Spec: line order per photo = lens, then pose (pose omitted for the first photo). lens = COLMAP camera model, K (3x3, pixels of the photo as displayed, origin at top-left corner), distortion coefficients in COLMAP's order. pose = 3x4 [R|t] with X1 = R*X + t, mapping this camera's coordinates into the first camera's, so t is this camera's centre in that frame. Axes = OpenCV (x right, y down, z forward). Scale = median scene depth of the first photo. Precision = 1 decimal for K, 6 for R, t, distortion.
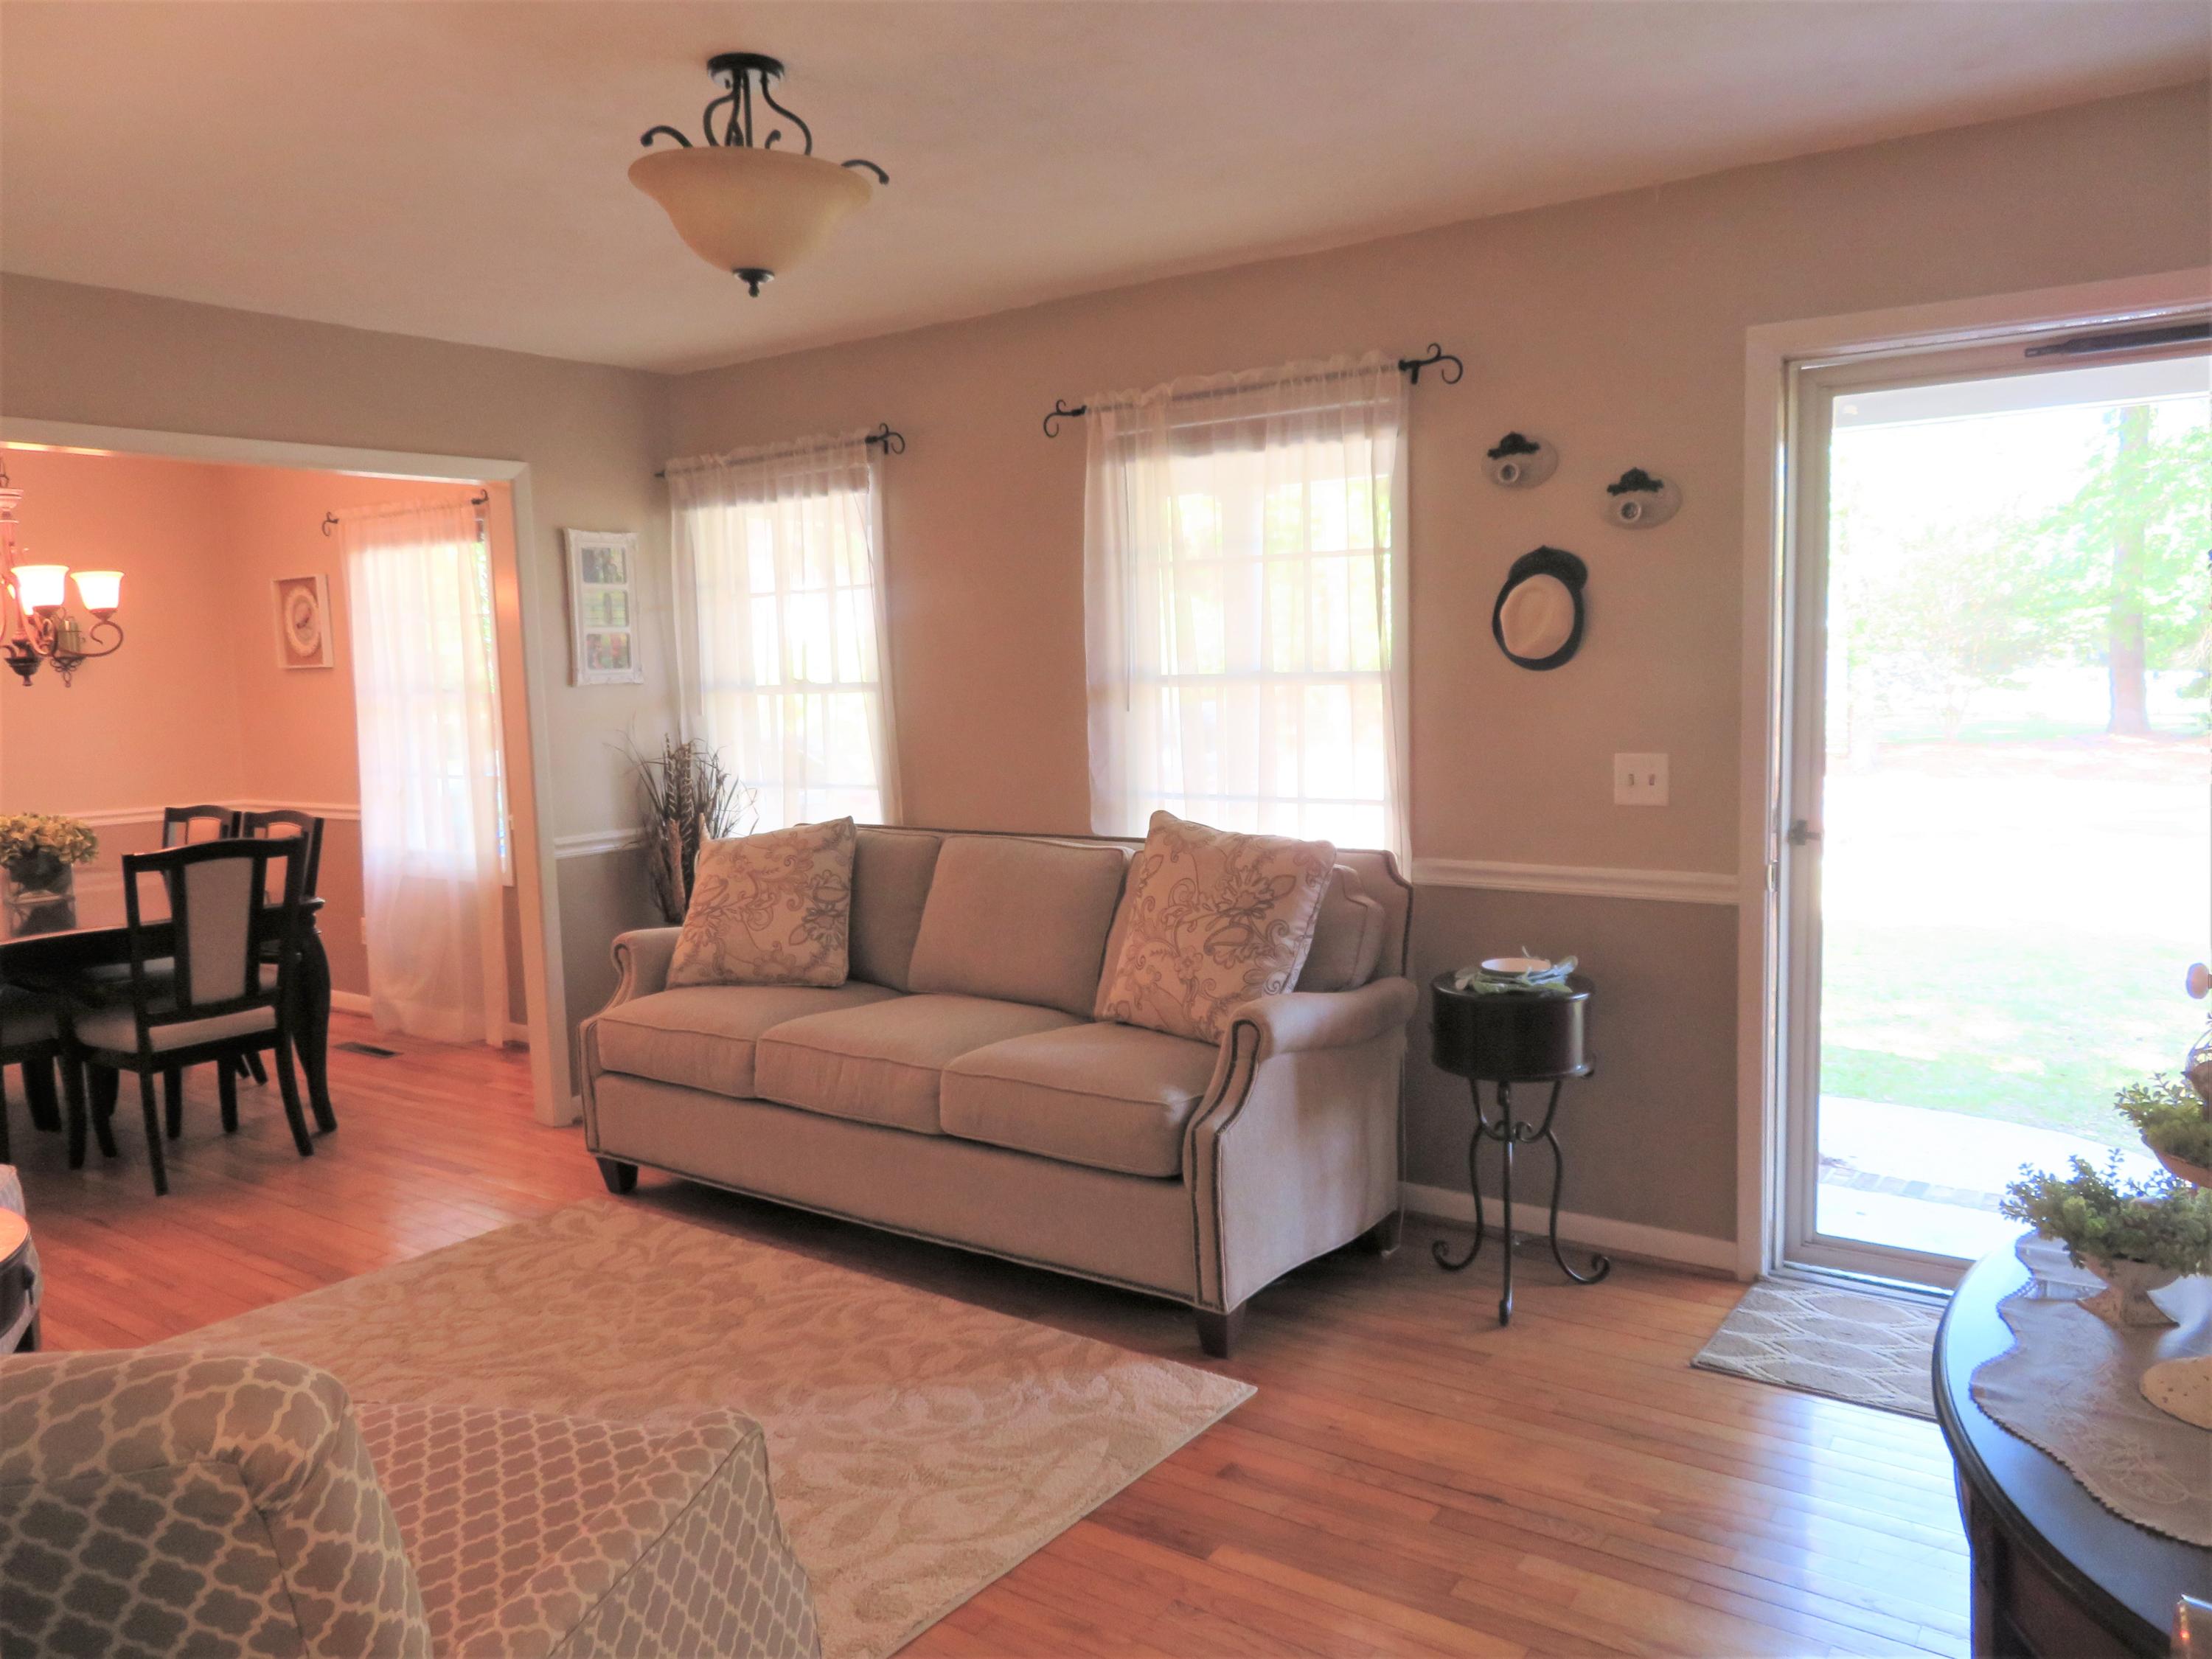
lens RADIAL K [[1631.9, 0, 1117.8], [0, 1631.9, 831.0], [0, 0, 1]] dist [-0.002527, 0.001206]
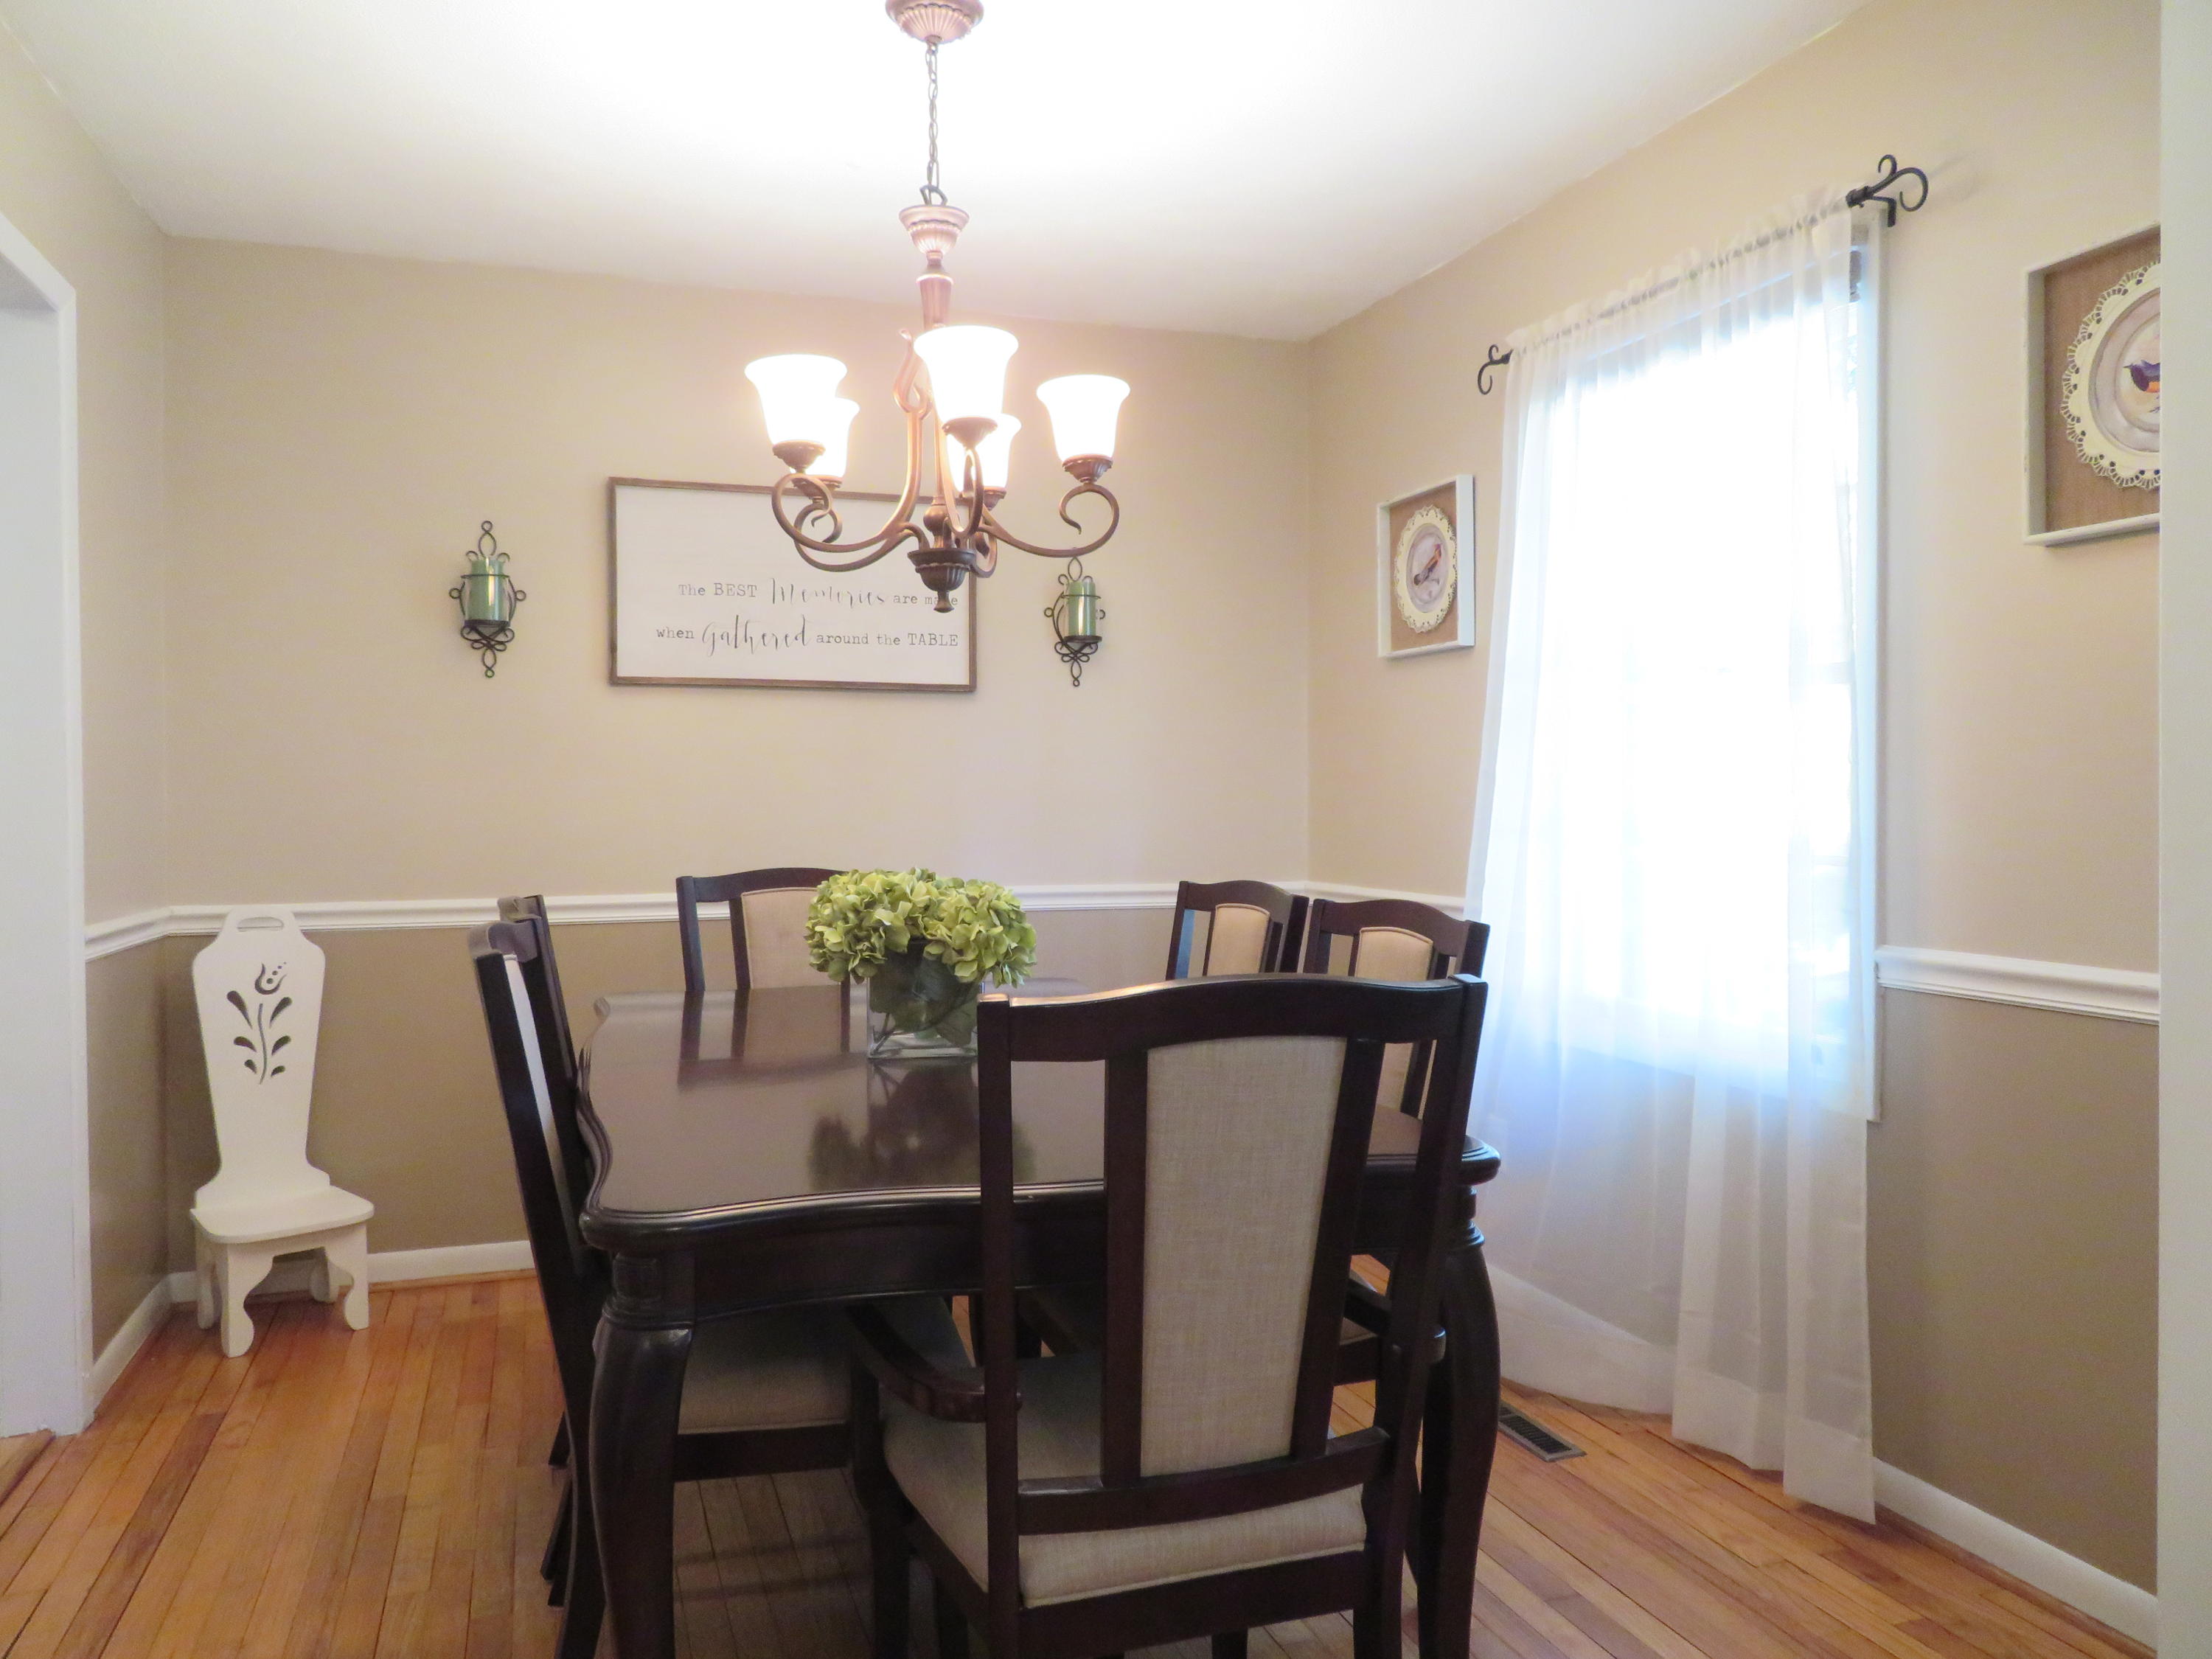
lens RADIAL K [[1631.9, 0, 1108.3], [0, 1631.9, 822.6], [0, 0, 1]] dist [-0.002527, 0.001206]
pose [[0.820704, 0.037589, -0.570115, -0.322563], [-0.082327, 0.995201, -0.052898, -0.003690], [0.565391, 0.090349, 0.819860, 0.589152]]
